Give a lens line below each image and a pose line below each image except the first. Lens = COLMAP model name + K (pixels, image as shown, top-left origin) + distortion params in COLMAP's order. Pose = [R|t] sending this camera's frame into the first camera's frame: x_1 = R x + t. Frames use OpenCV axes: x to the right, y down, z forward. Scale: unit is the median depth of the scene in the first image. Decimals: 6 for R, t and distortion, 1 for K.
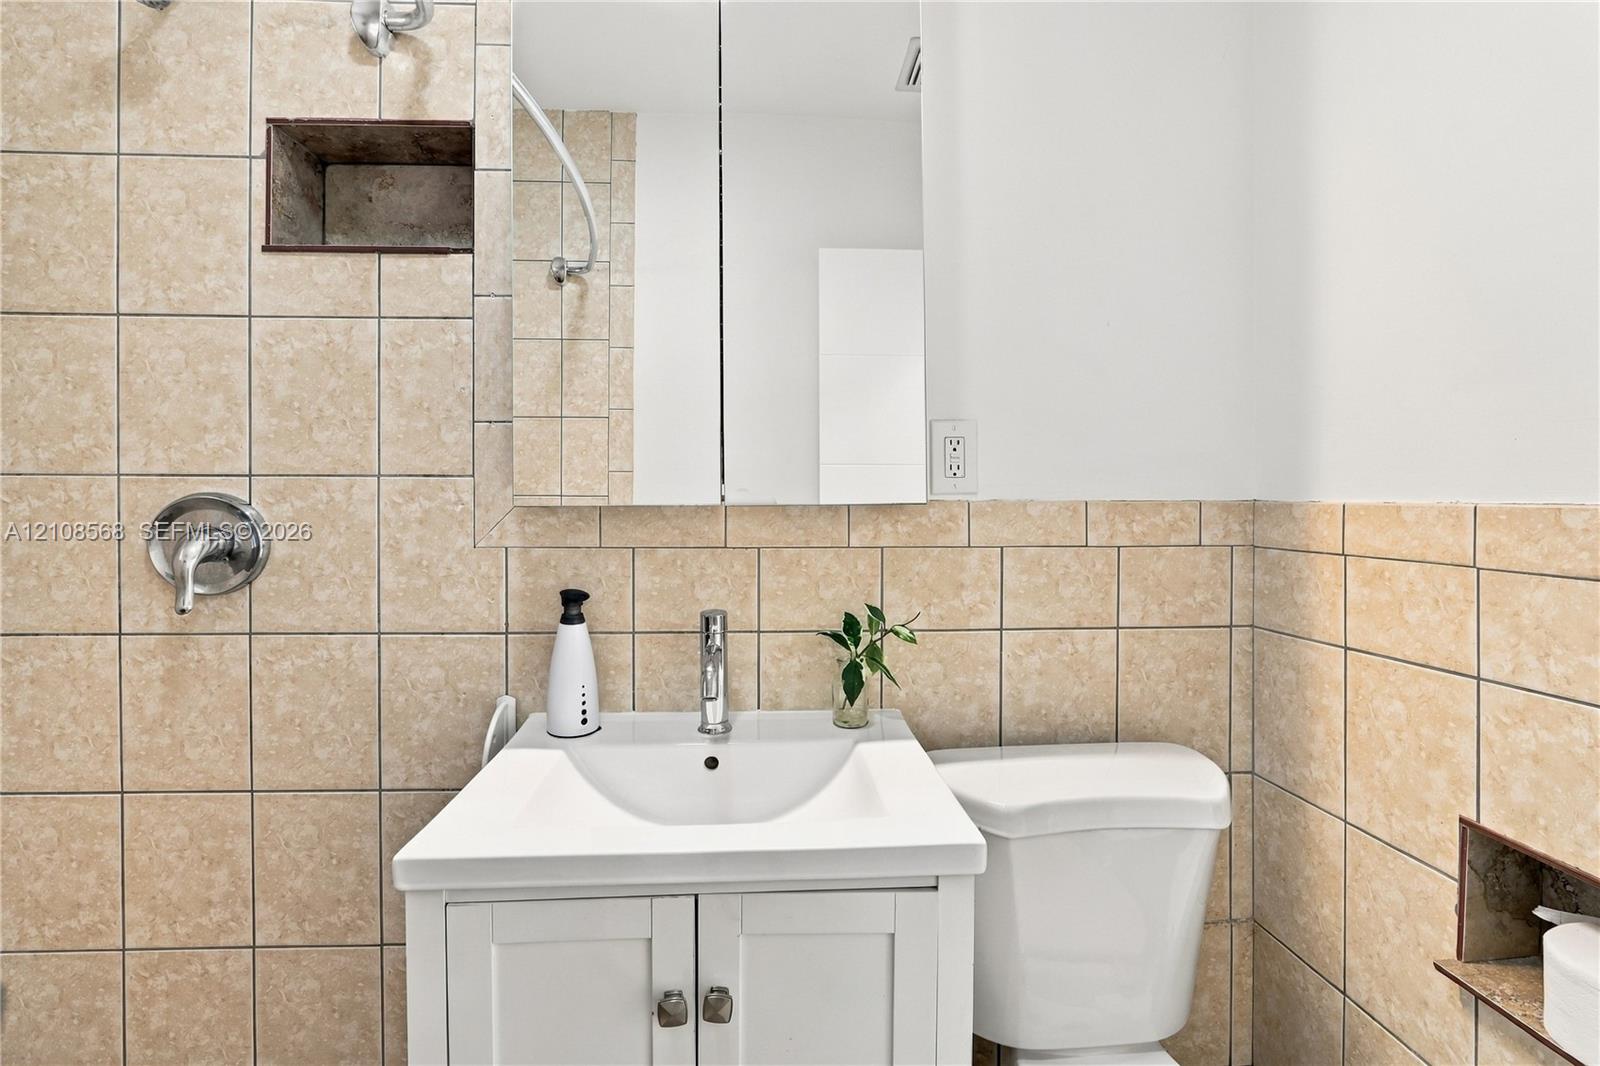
lens RADIAL K [[778.6, 0, 783.9], [0, 778.6, 497.6], [0, 0, 1]] dist [-0.015739, 0.001644]
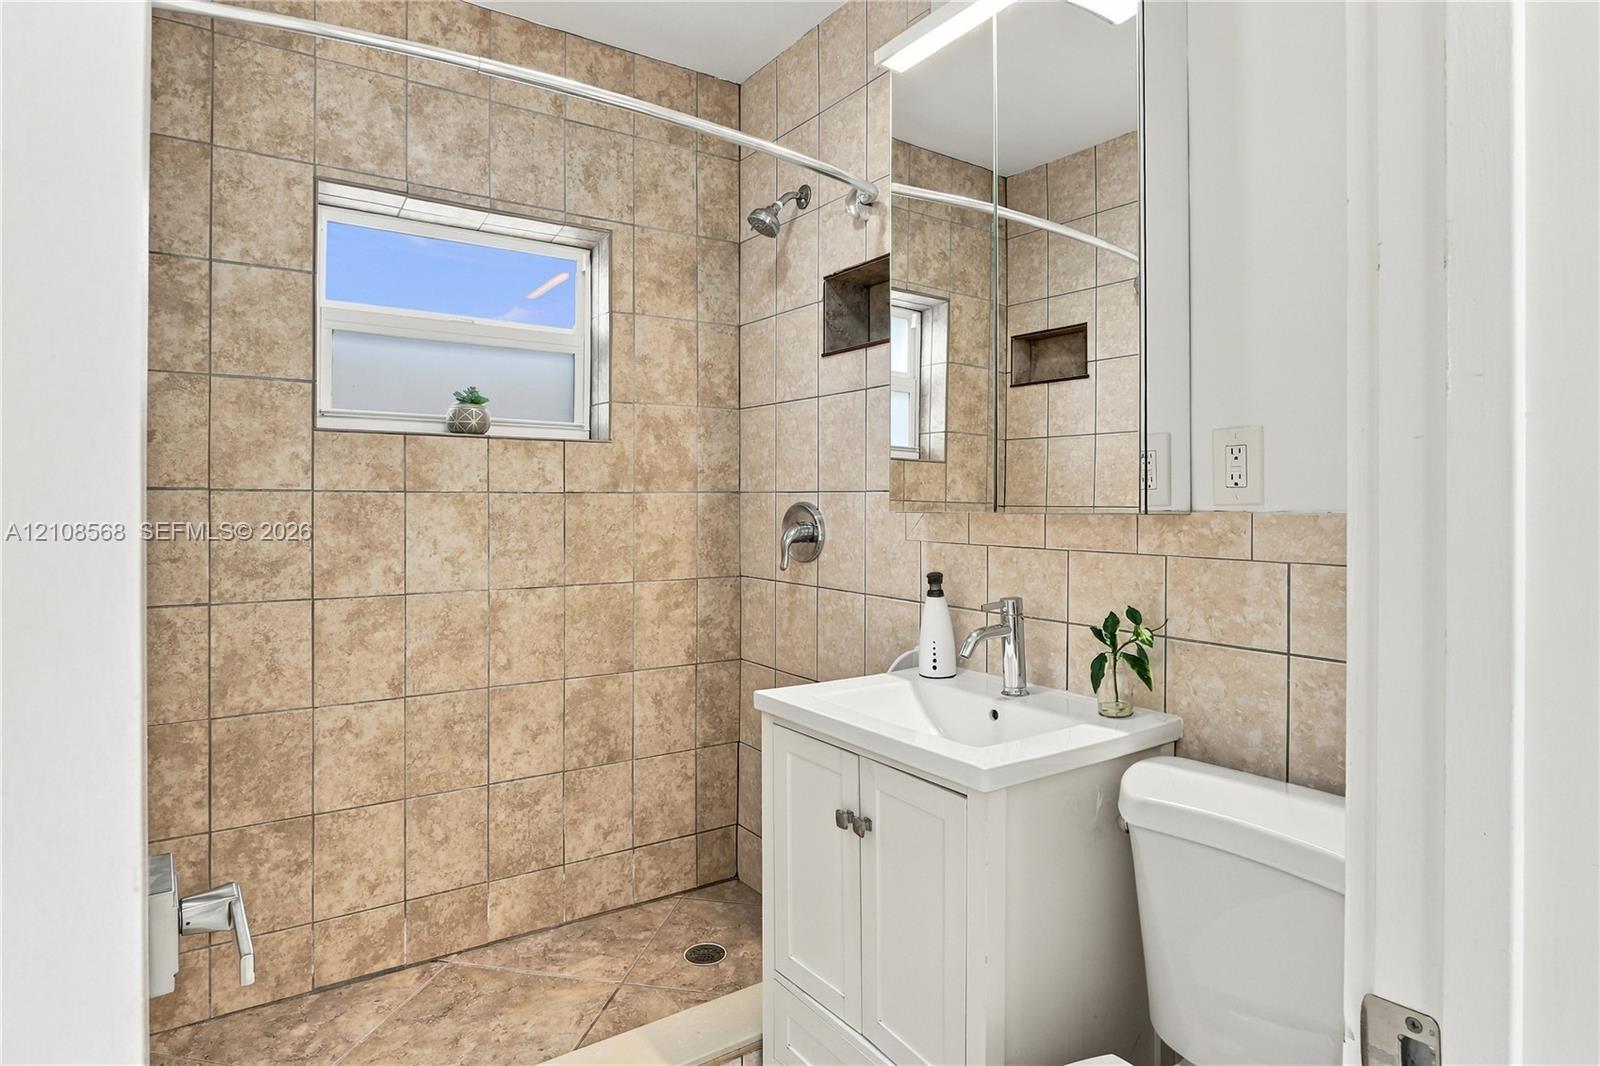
lens RADIAL K [[885.0, 0, 796.3], [0, 885.0, 498.6], [0, 0, 1]] dist [-0.017623, 0.006976]
pose [[0.513080, -0.002011, -0.858339, 0.927412], [-0.004721, 0.999976, -0.005165, -0.004371], [0.858328, 0.006702, 0.513058, -0.024768]]
